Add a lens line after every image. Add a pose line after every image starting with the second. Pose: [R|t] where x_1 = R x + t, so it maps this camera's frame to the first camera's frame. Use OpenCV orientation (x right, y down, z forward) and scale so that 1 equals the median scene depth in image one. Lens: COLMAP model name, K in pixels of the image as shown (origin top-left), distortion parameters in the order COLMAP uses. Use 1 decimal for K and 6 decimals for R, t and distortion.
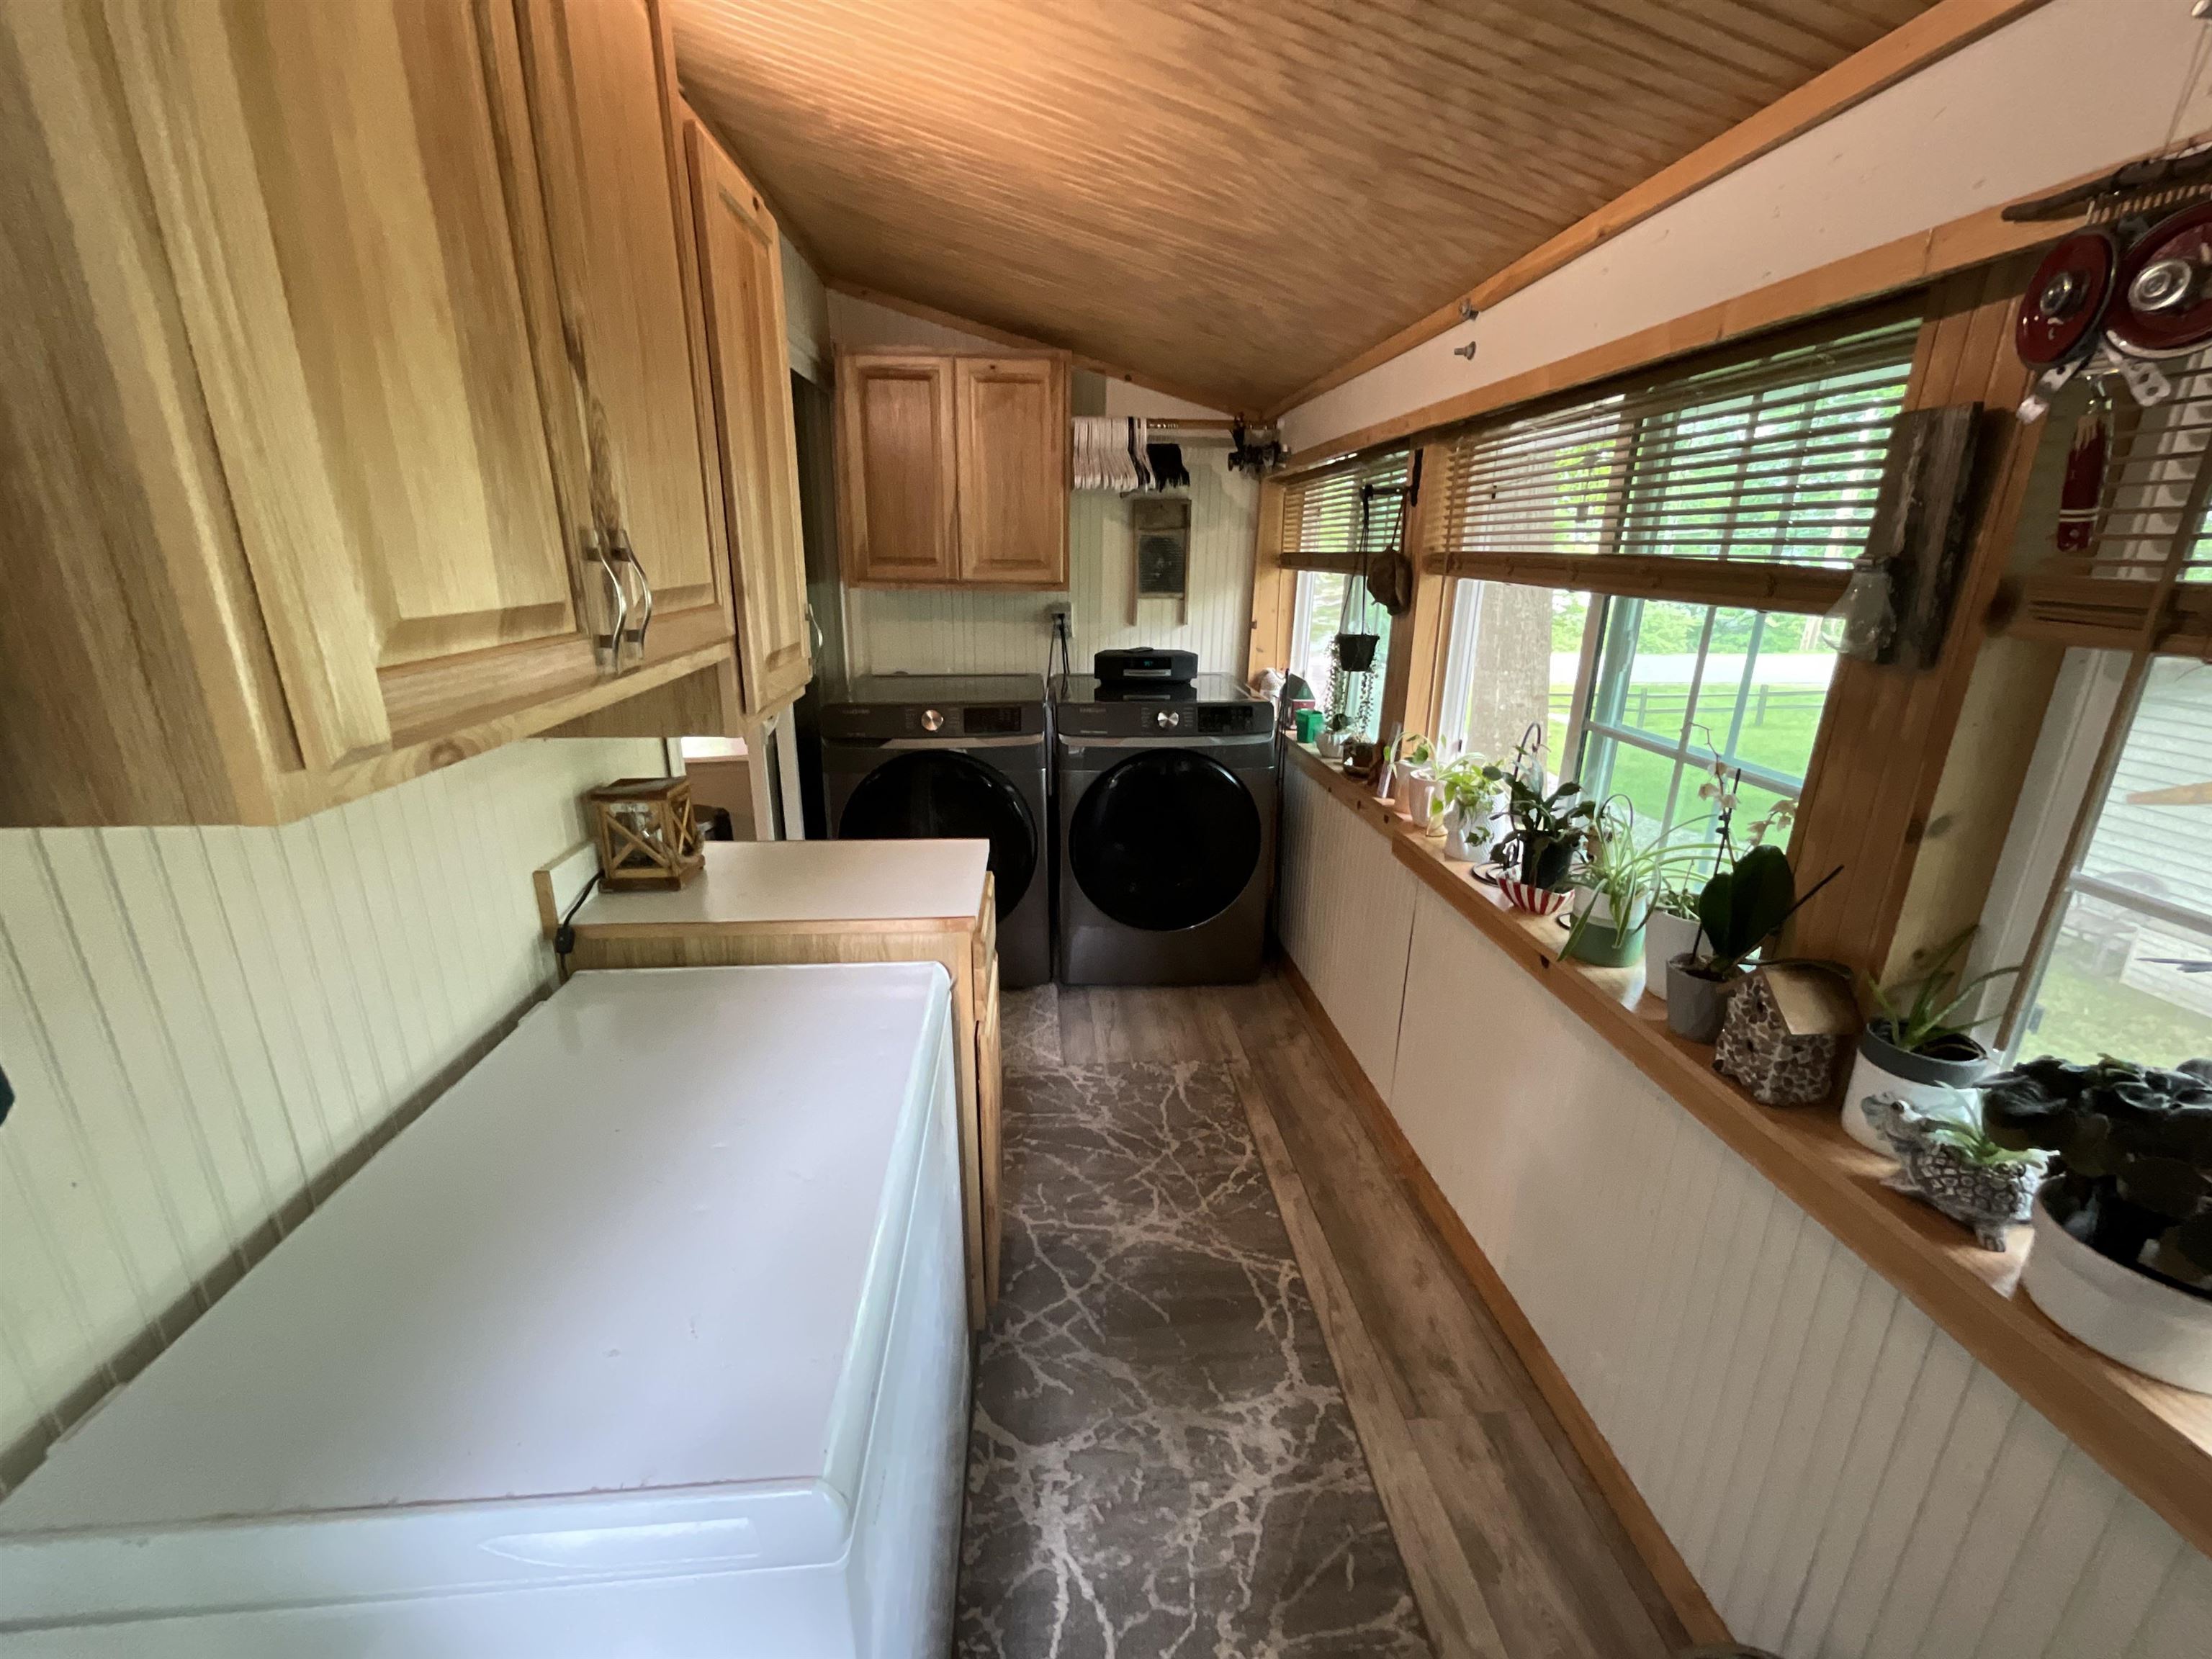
lens RADIAL K [[899.8, 0, 1106.0], [0, 899.8, 829.5], [0, 0, 1]] dist [-0.015312, 0.008491]
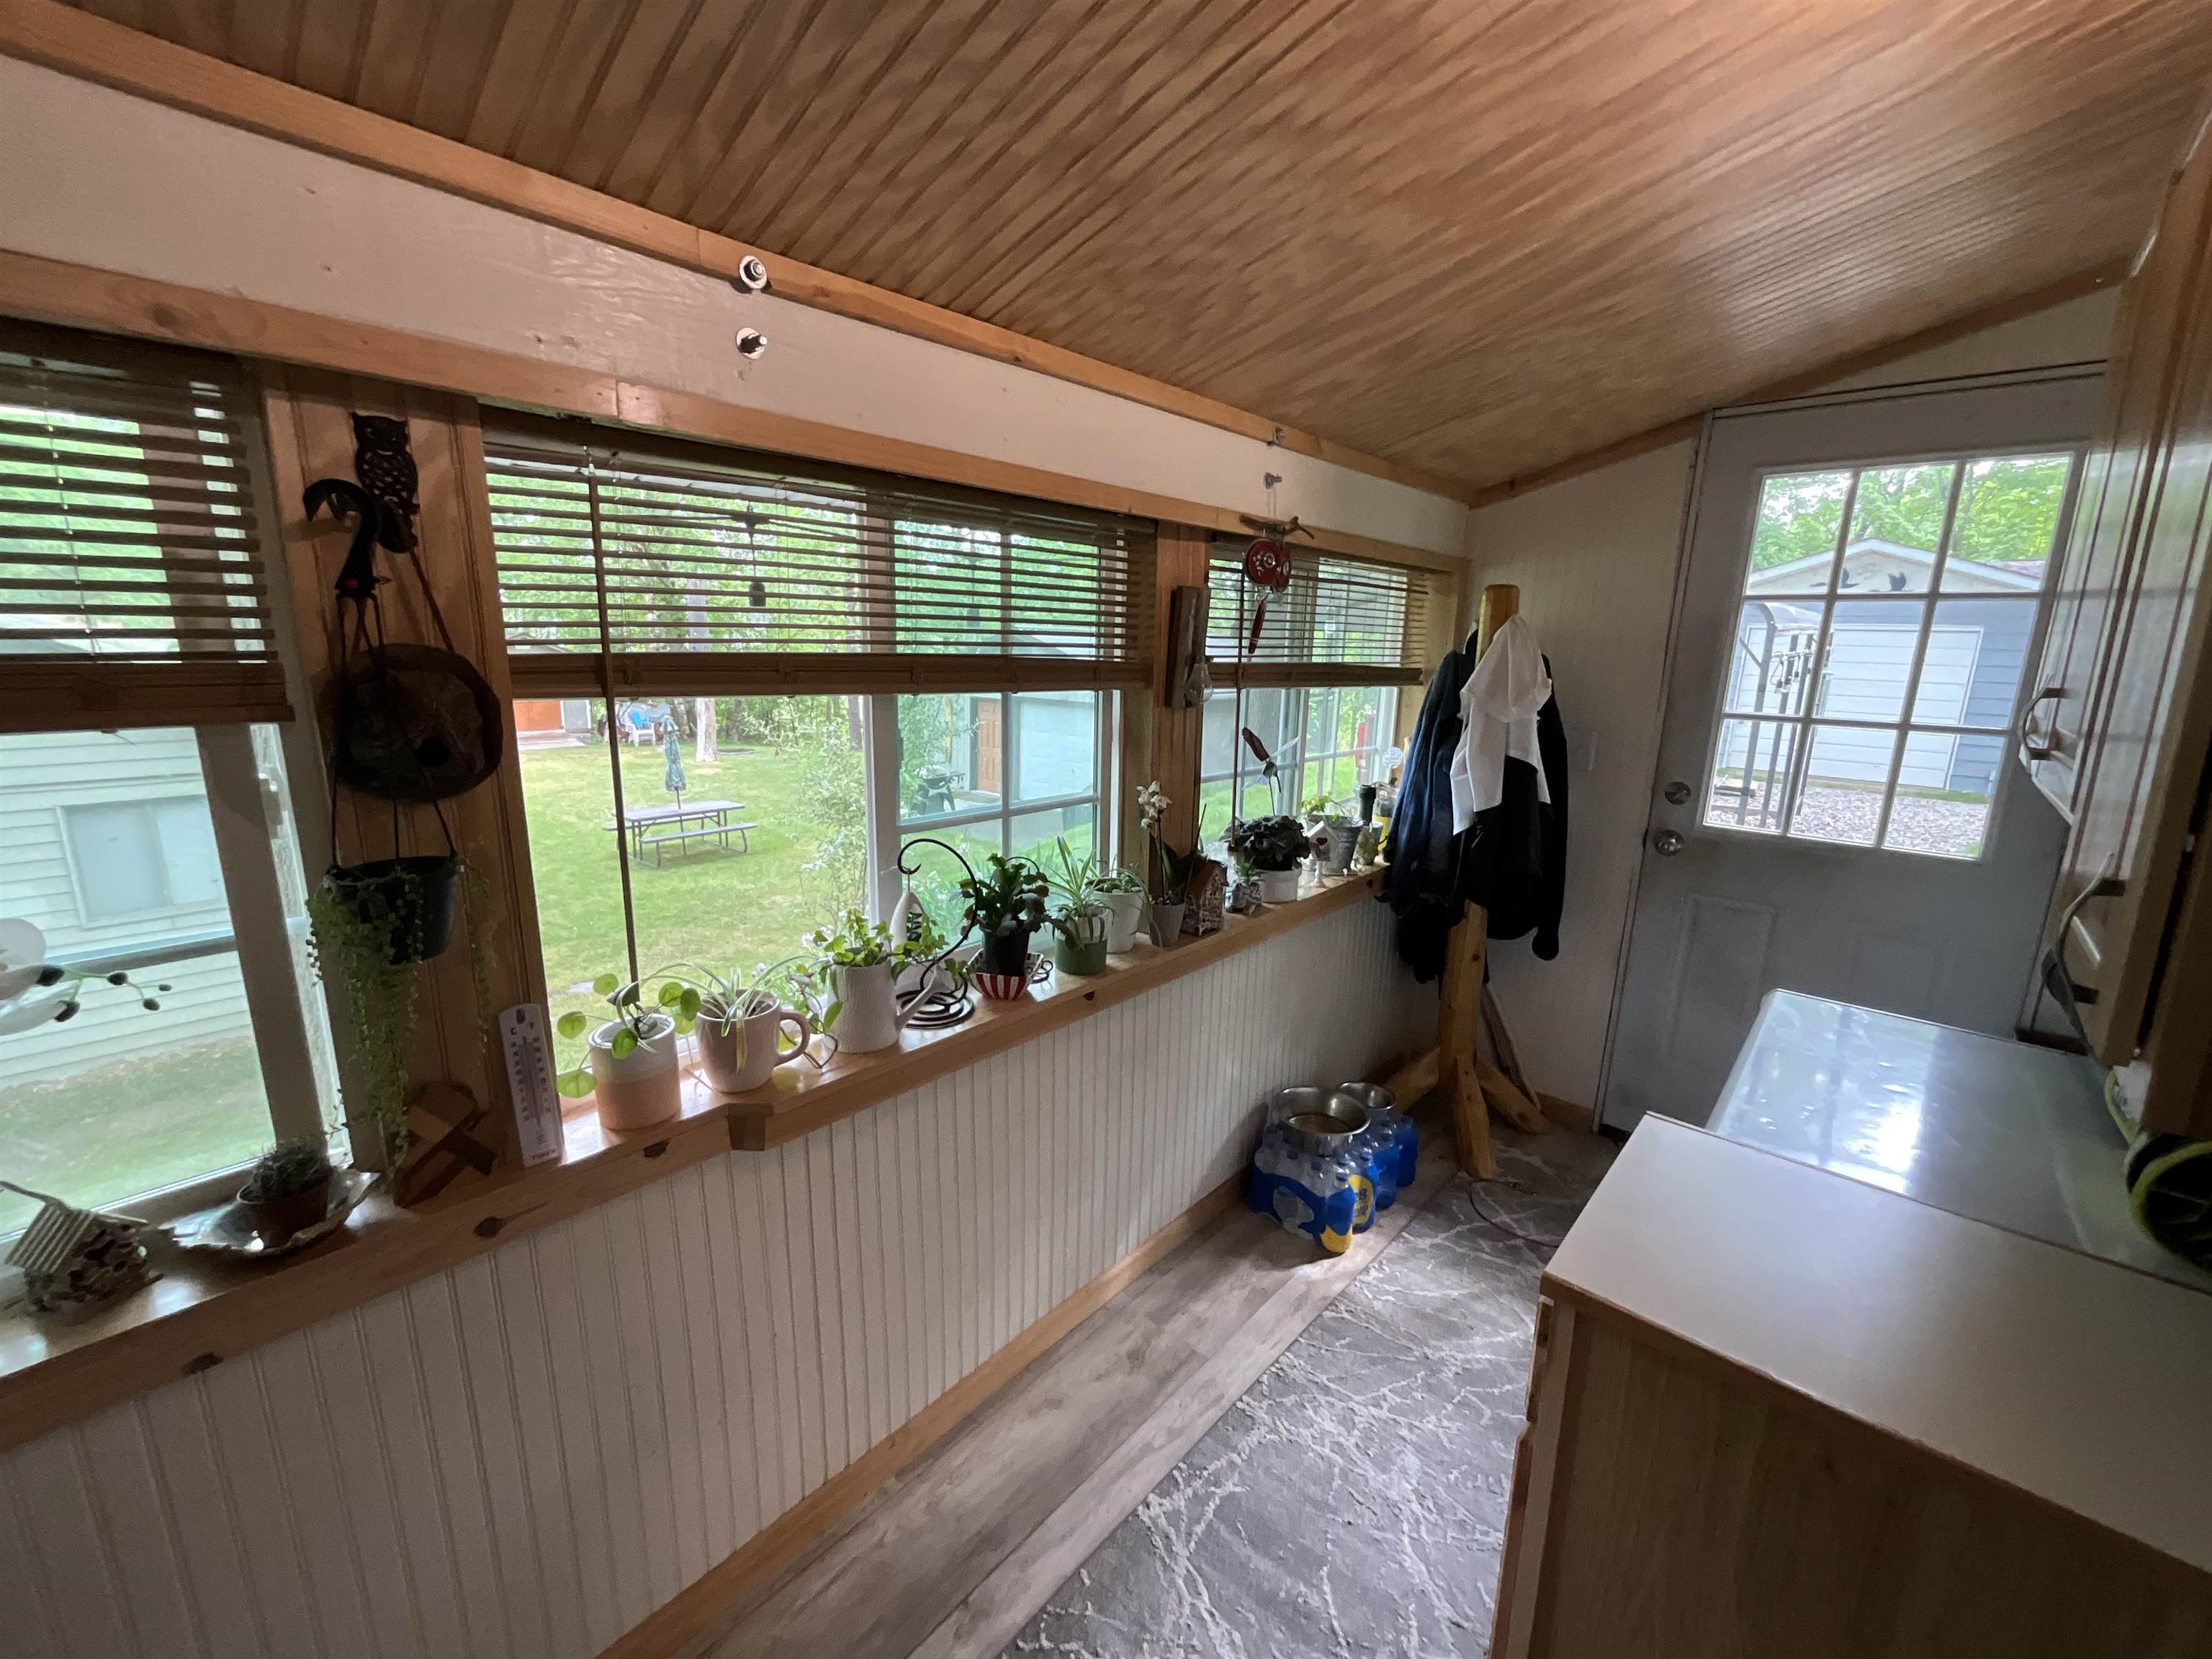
lens RADIAL K [[899.8, 0, 1106.0], [0, 899.8, 829.5], [0, 0, 1]] dist [-0.015312, 0.008491]
pose [[-0.683548, -0.150916, 0.714134, -0.312106], [0.207756, 0.897694, 0.388564, -0.474970], [-0.699714, 0.413968, -0.582264, 1.509836]]
